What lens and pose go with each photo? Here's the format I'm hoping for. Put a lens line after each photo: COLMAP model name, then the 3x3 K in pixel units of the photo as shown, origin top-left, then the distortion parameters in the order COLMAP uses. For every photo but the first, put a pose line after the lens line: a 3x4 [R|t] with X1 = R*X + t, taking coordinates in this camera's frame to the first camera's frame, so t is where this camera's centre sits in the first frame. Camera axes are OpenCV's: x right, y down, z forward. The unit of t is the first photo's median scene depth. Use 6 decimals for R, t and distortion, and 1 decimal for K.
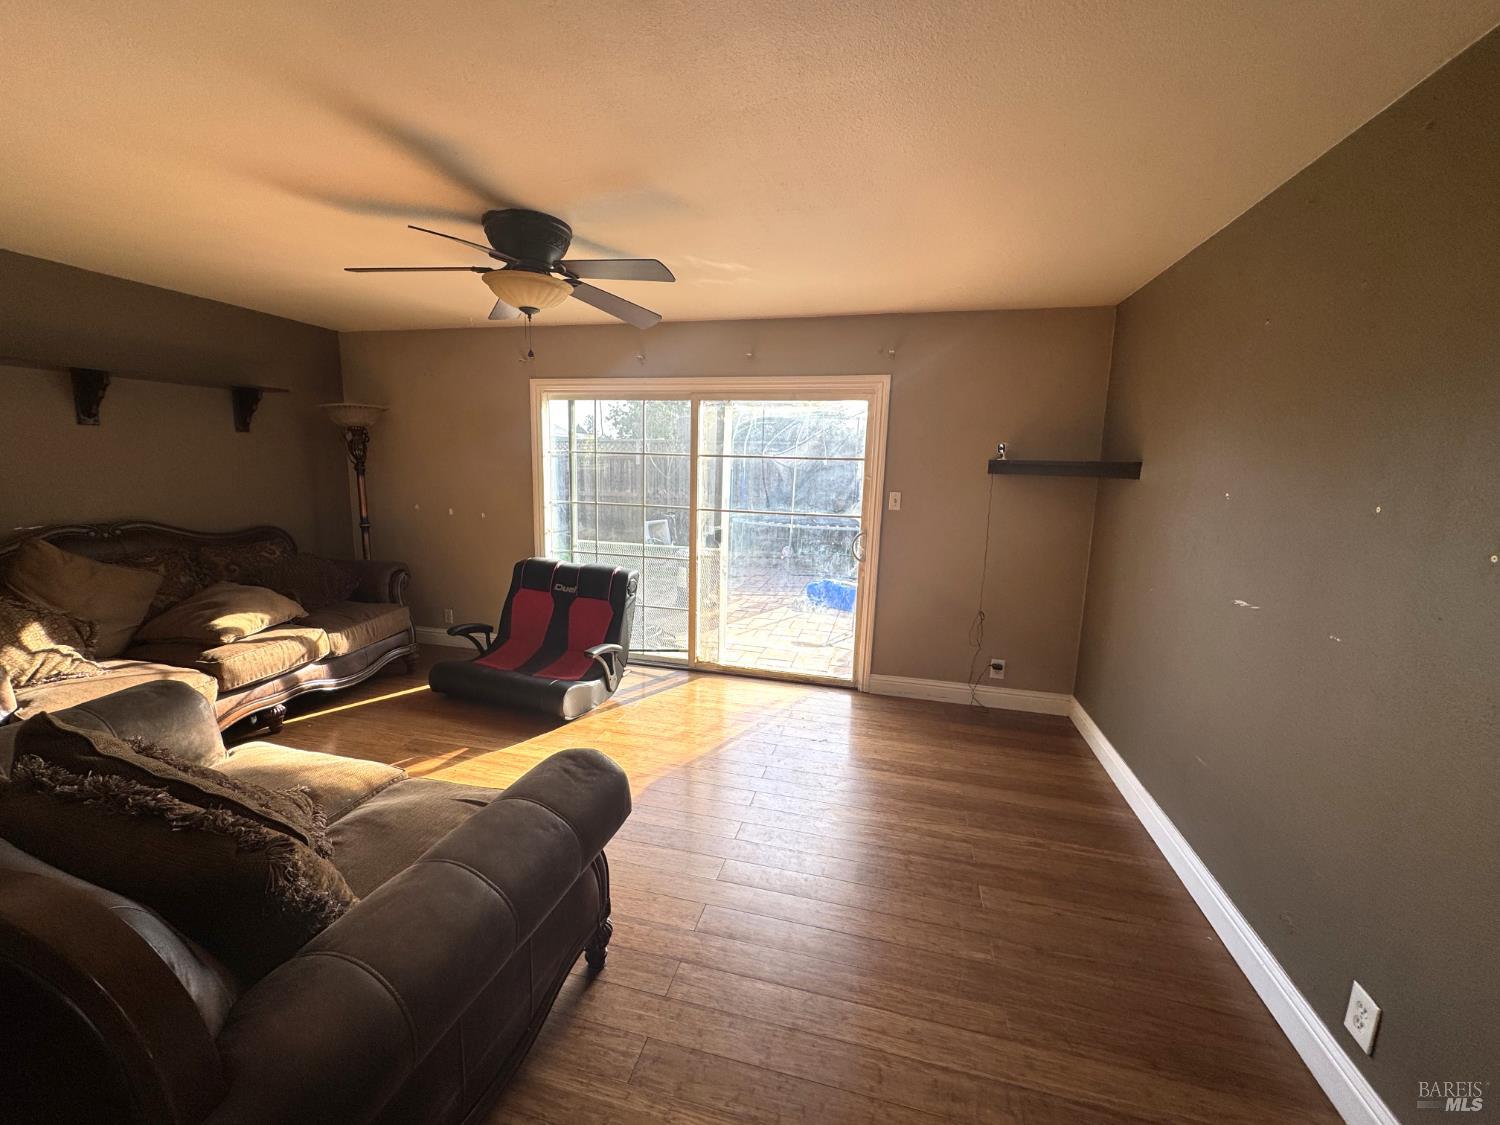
lens RADIAL K [[600.5, 0, 745.8], [0, 600.5, 563.5], [0, 0, 1]] dist [-0.003833, -0.000086]
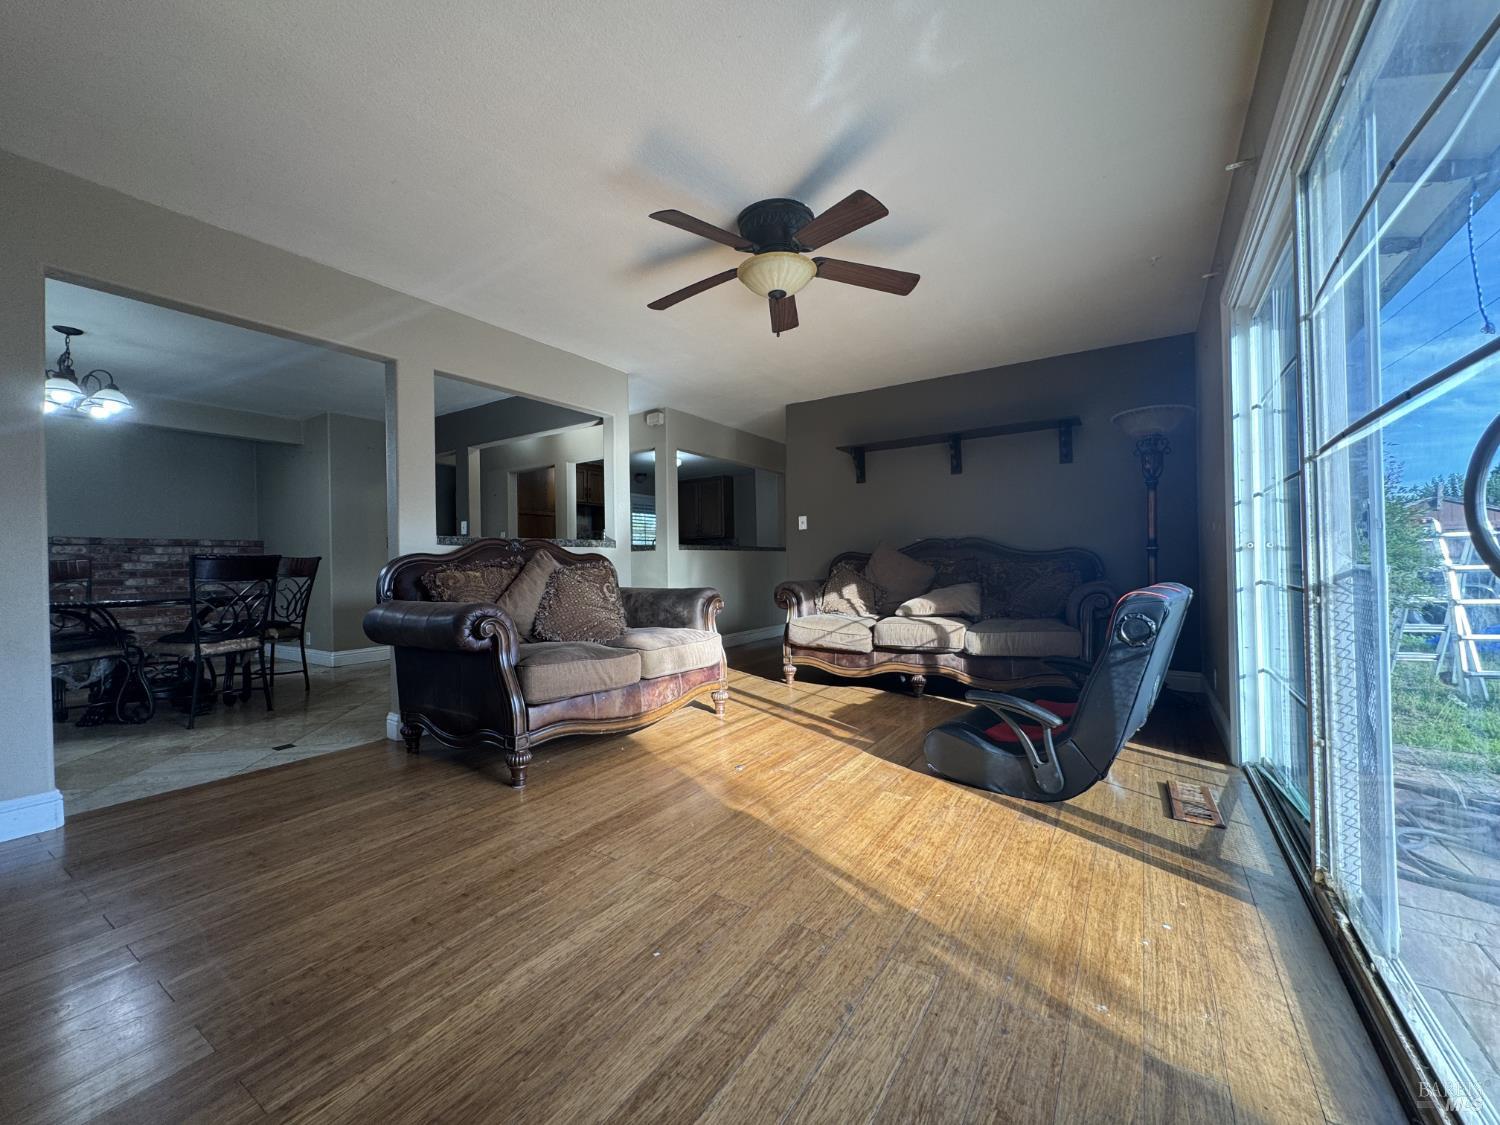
lens RADIAL K [[600.5, 0, 745.5], [0, 600.5, 557.5], [0, 0, 1]] dist [-0.003833, -0.000086]
pose [[-0.343959, -0.031659, -0.938451, 0.499176], [-0.145418, 0.989170, 0.019928, 0.023333], [0.927656, 0.143322, -0.344838, 1.049669]]
